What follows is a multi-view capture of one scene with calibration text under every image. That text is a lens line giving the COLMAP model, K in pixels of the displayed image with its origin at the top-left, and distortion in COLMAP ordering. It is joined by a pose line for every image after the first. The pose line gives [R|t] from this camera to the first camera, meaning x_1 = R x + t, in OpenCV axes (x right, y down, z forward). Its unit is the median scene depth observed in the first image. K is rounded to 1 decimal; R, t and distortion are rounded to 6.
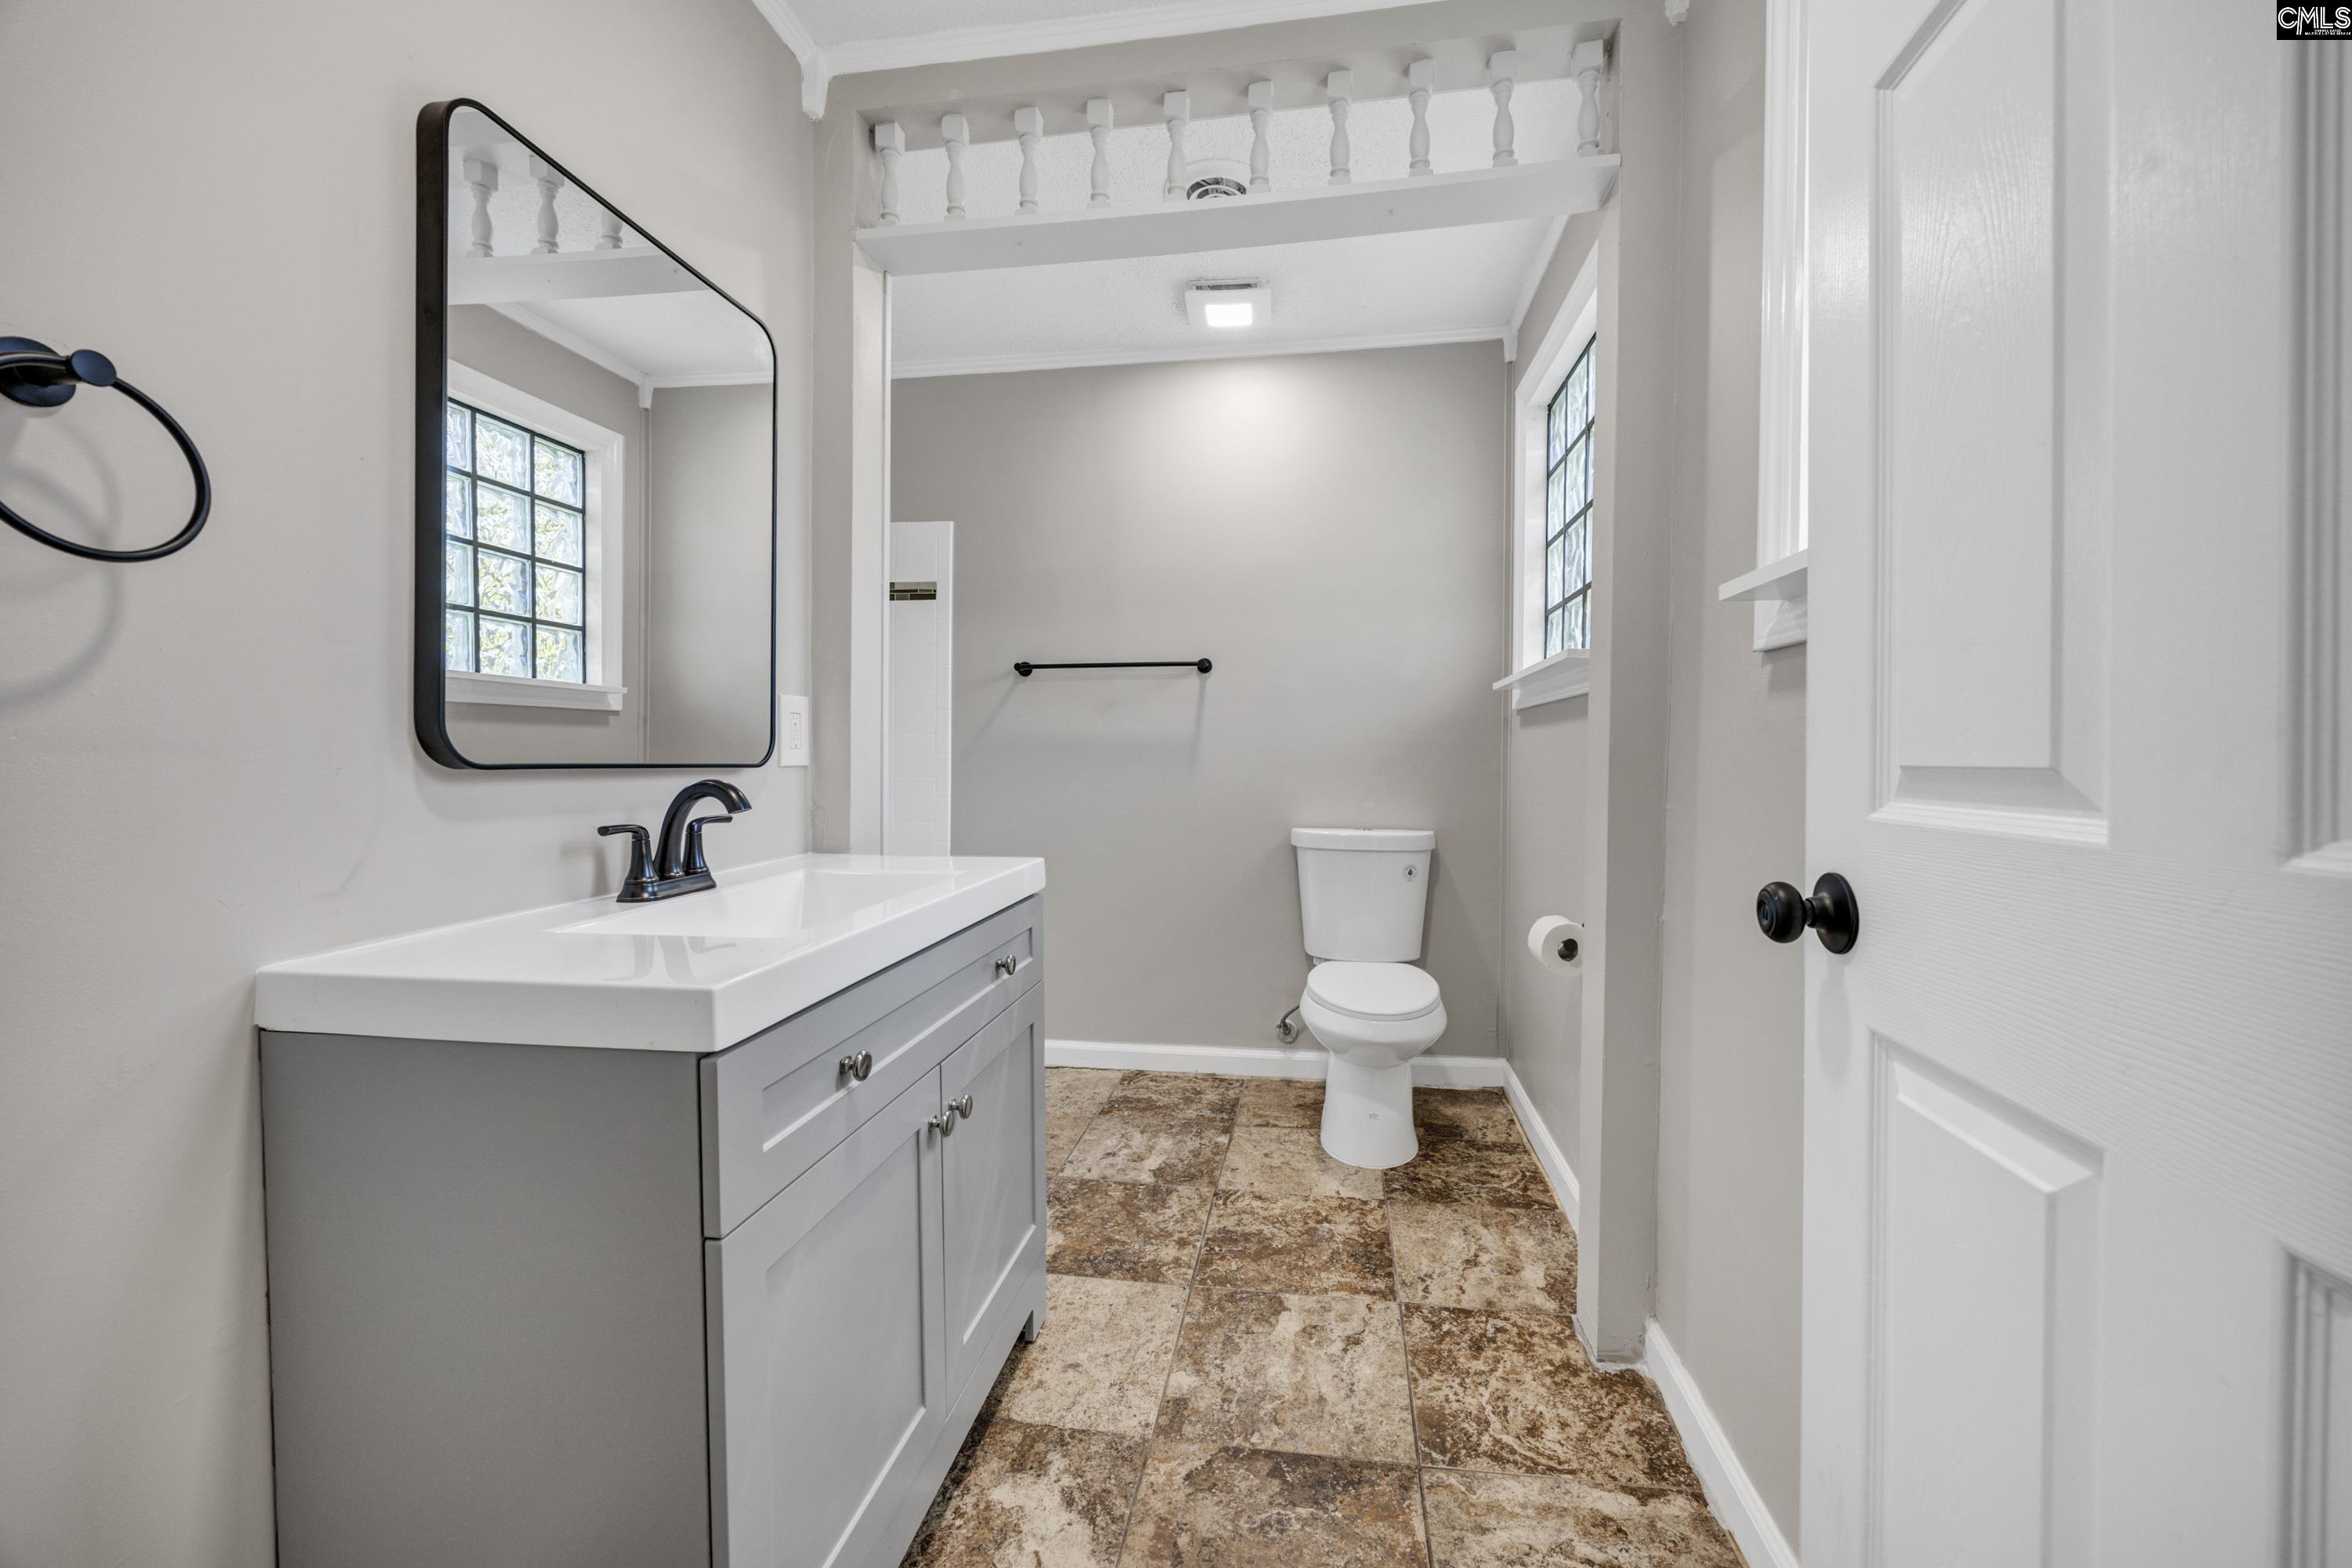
lens RADIAL K [[917.0, 0, 1167.9], [0, 917.0, 778.5], [0, 0, 1]] dist [-0.003003, 0.000979]
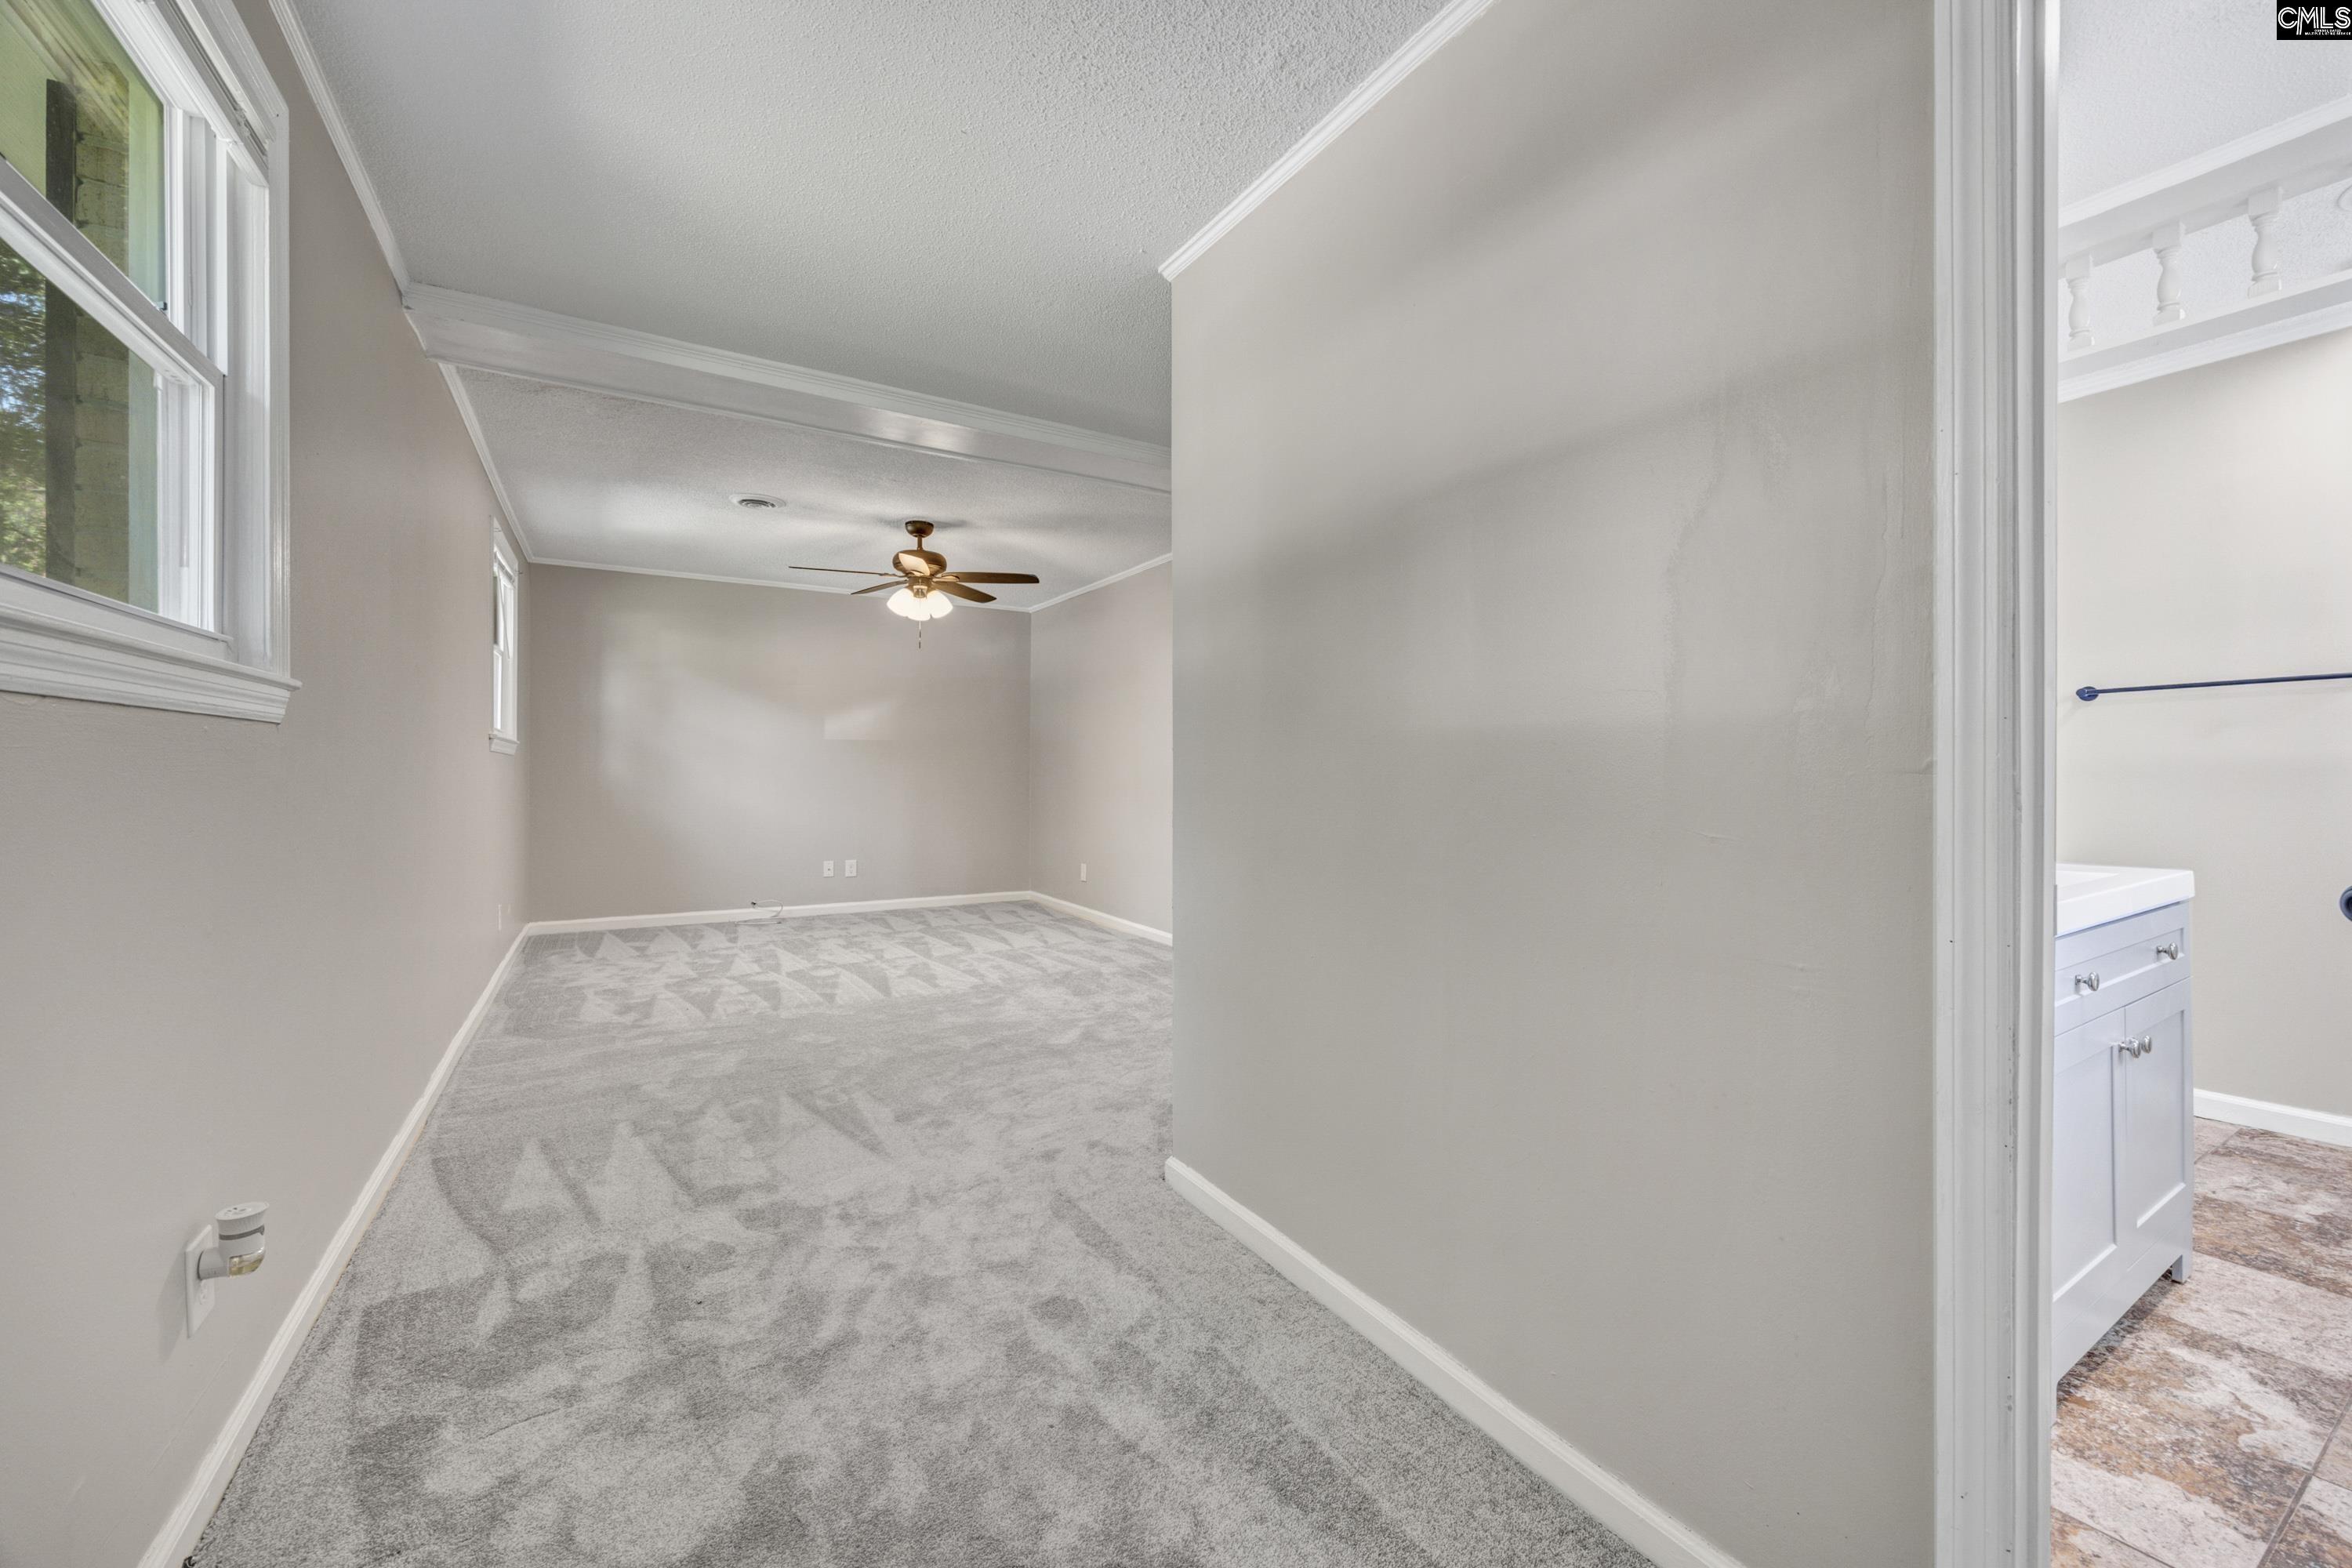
lens RADIAL K [[917.0, 0, 1182.4], [0, 917.0, 776.7], [0, 0, 1]] dist [-0.003003, 0.000979]
pose [[0.662046, 0.003535, -0.749455, -0.130530], [-0.021067, 0.999682, -0.013894, 0.011085], [0.749167, 0.024987, 0.661909, -0.826330]]
